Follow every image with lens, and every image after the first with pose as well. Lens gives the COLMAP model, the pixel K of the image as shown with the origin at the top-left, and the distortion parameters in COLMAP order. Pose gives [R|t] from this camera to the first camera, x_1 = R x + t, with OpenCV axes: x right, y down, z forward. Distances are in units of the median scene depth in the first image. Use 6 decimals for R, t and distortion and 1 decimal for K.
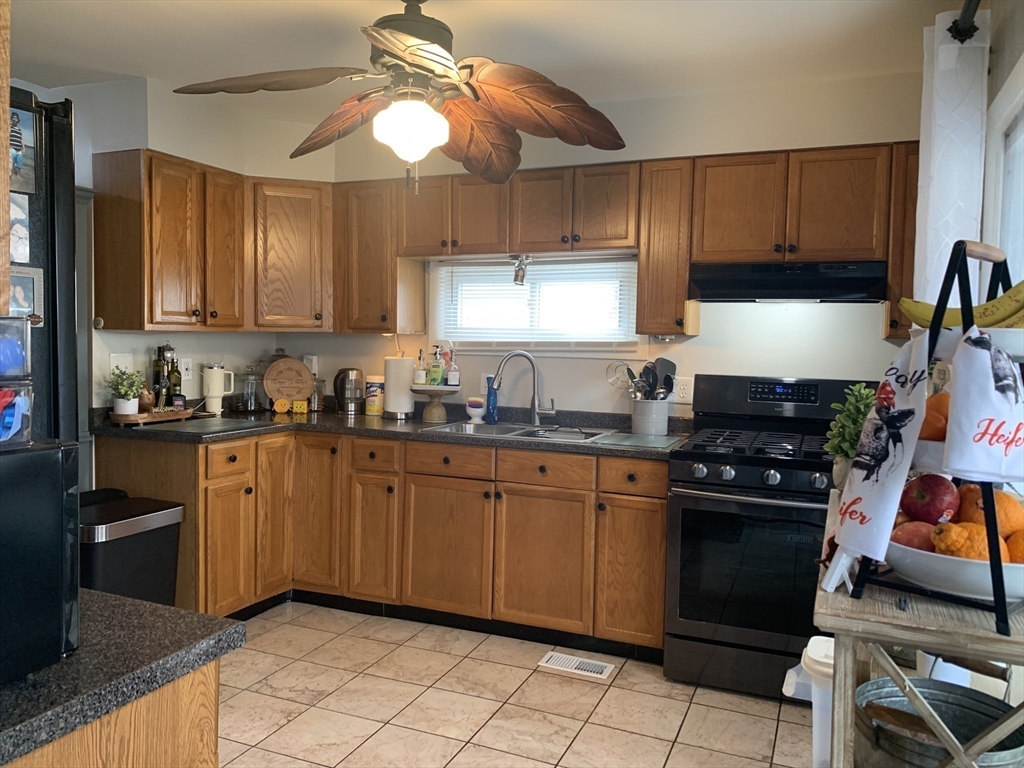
lens RADIAL K [[787.4, 0, 510.8], [0, 787.4, 381.5], [0, 0, 1]] dist [0.045438, -0.000855]
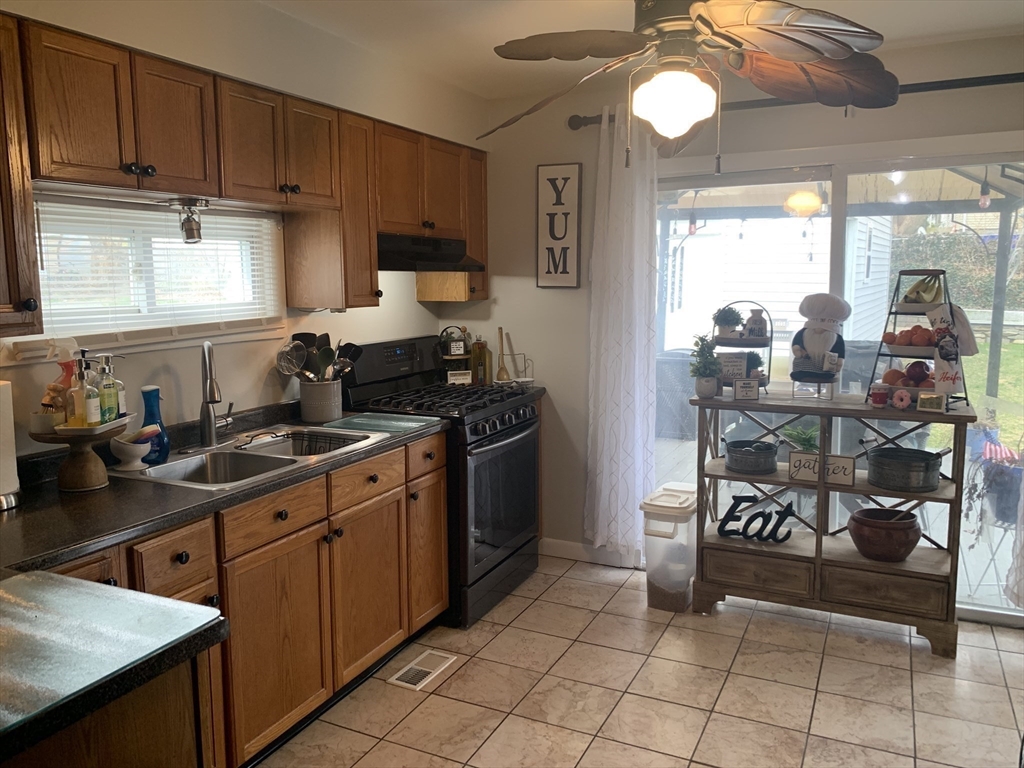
lens RADIAL K [[787.4, 0, 511.3], [0, 787.4, 382.2], [0, 0, 1]] dist [0.045438, -0.000855]
pose [[0.051862, -0.153593, 0.986772, -0.749272], [0.059873, 0.986803, 0.150451, -0.104432], [-0.996858, 0.051279, 0.060374, 0.793683]]
